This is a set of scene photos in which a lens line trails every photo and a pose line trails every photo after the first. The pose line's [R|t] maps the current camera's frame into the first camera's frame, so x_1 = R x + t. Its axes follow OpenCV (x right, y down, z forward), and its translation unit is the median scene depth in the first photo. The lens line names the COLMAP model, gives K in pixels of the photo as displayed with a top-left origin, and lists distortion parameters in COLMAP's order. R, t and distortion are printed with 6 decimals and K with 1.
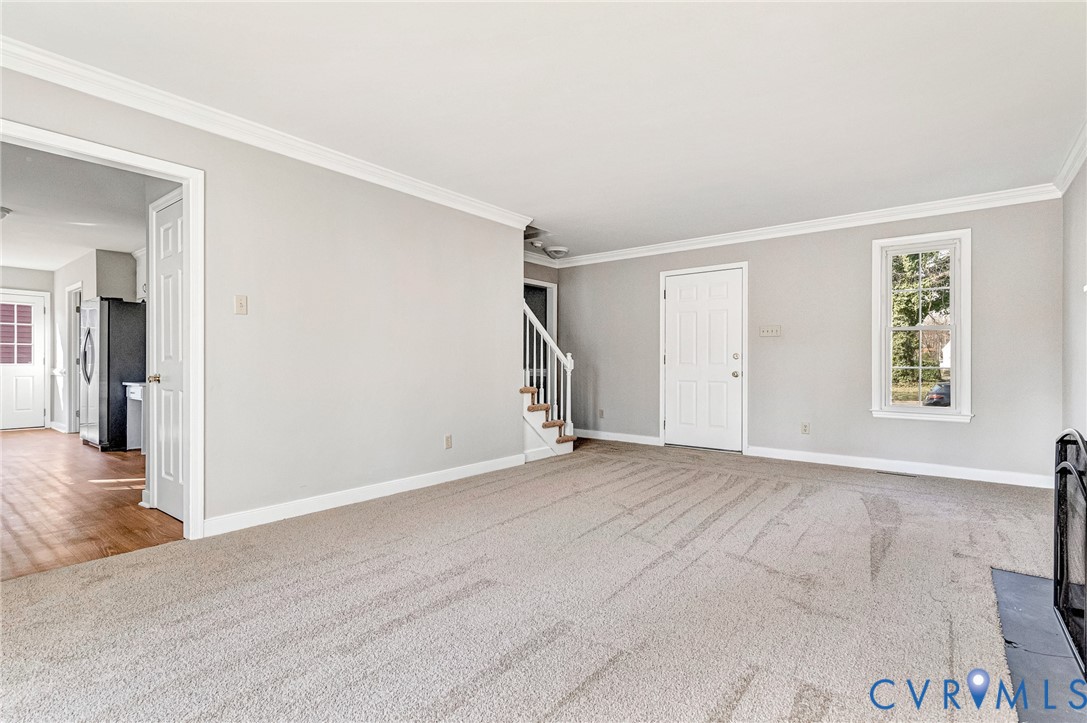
lens RADIAL K [[518.1, 0, 544.4], [0, 518.1, 361.4], [0, 0, 1]] dist [0.001914, 0.000276]
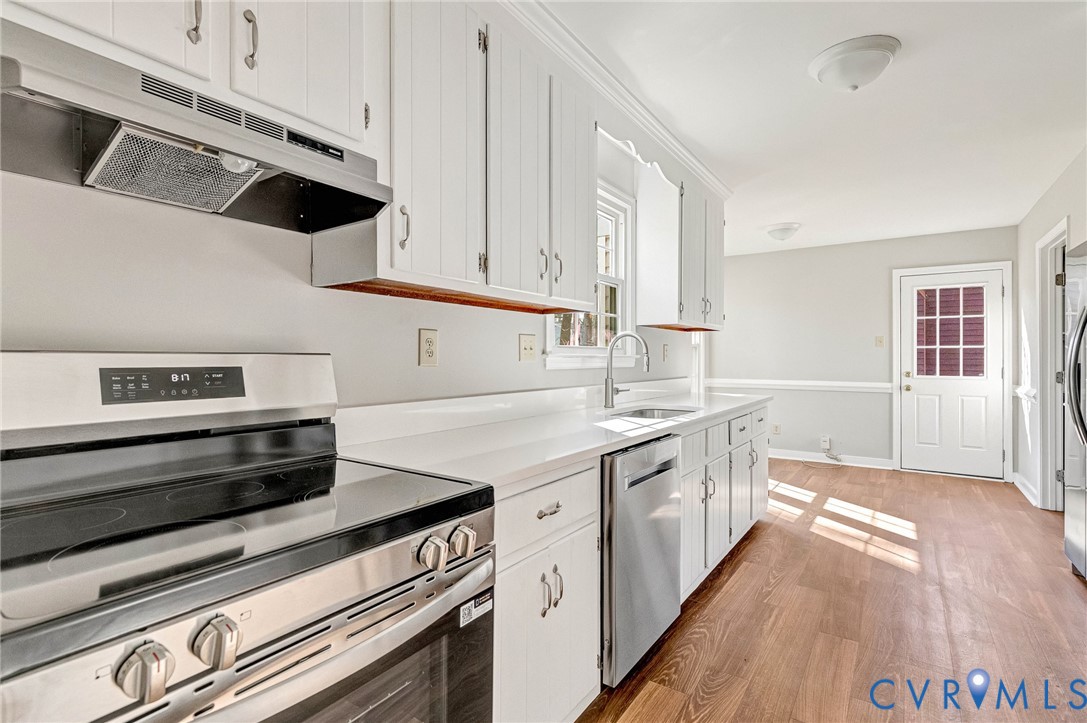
lens RADIAL K [[518.4, 0, 542.6], [0, 518.4, 356.3], [0, 0, 1]] dist [0.001786, -0.000336]
pose [[0.056361, -0.001803, -0.998409, -0.381850], [0.000625, 0.999998, -0.001771, -0.020147], [0.998410, -0.000524, 0.056362, 0.423702]]
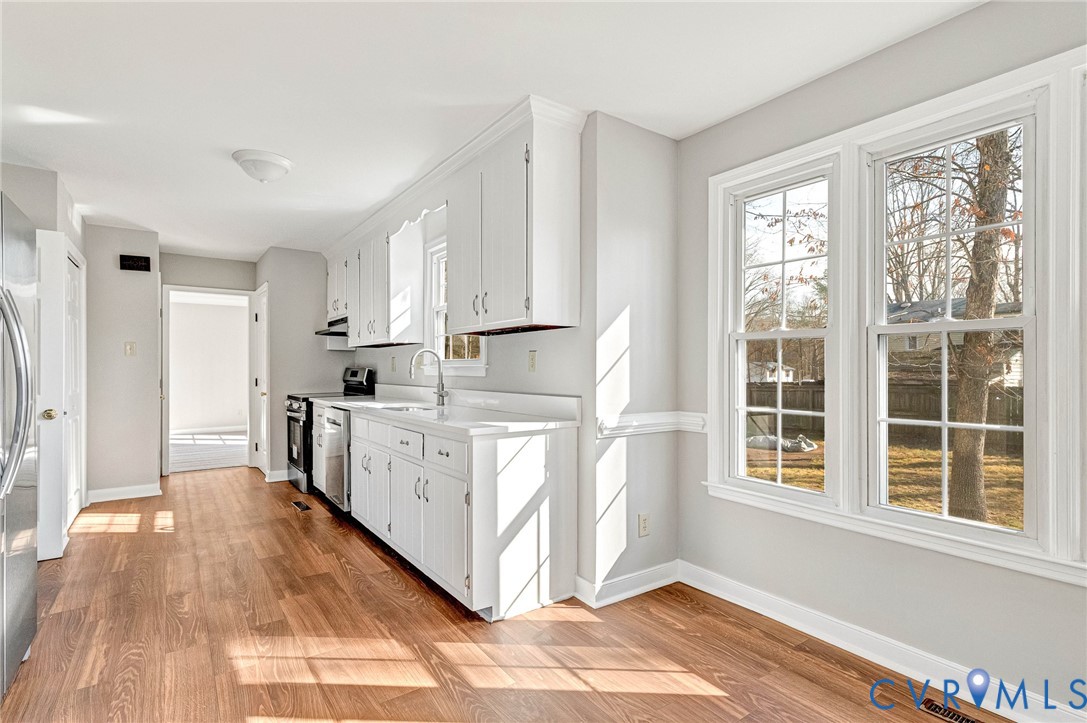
lens RADIAL K [[523.0, 0, 546.1], [0, 523.0, 368.9], [0, 0, 1]] dist [-0.001686, -0.000202]
pose [[-0.958492, 0.000678, 0.285118, -0.981714], [-0.000445, 0.999992, -0.003874, -0.017463], [-0.285118, -0.003841, -0.958485, 0.937920]]
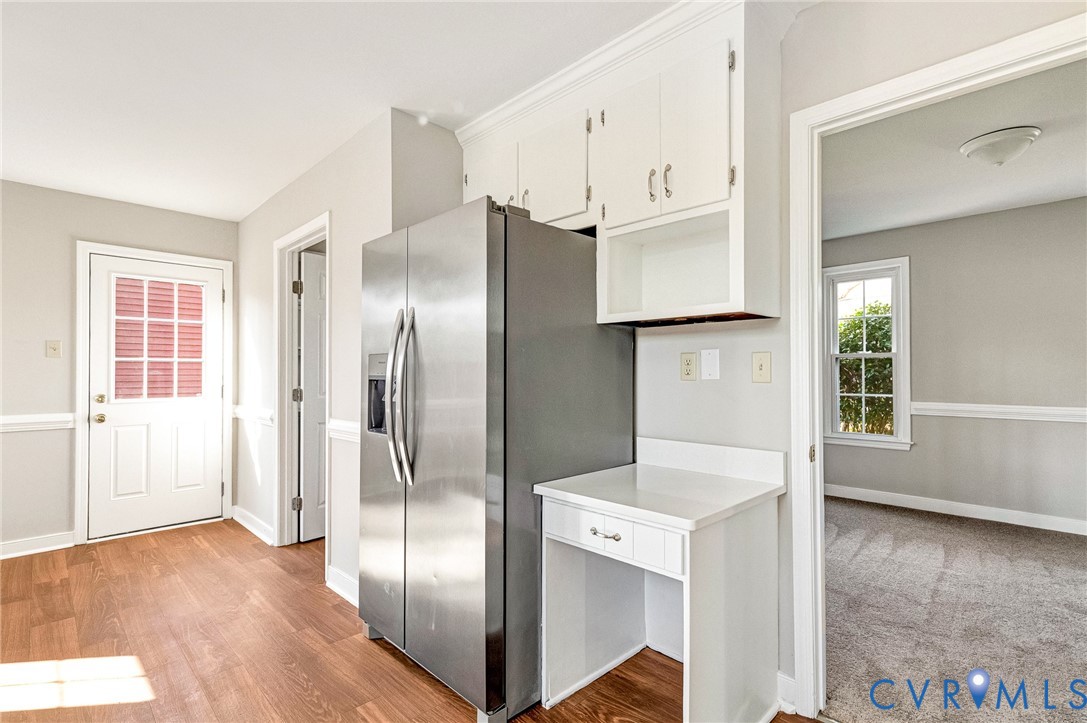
lens RADIAL K [[503.5, 0, 545.1], [0, 503.5, 365.4], [0, 0, 1]] dist [0.001936, 0.000259]
pose [[0.992959, -0.004334, -0.118381, -0.587742], [0.003053, 0.999935, -0.011006, -0.020741], [0.118421, 0.010567, 0.992907, 0.540086]]
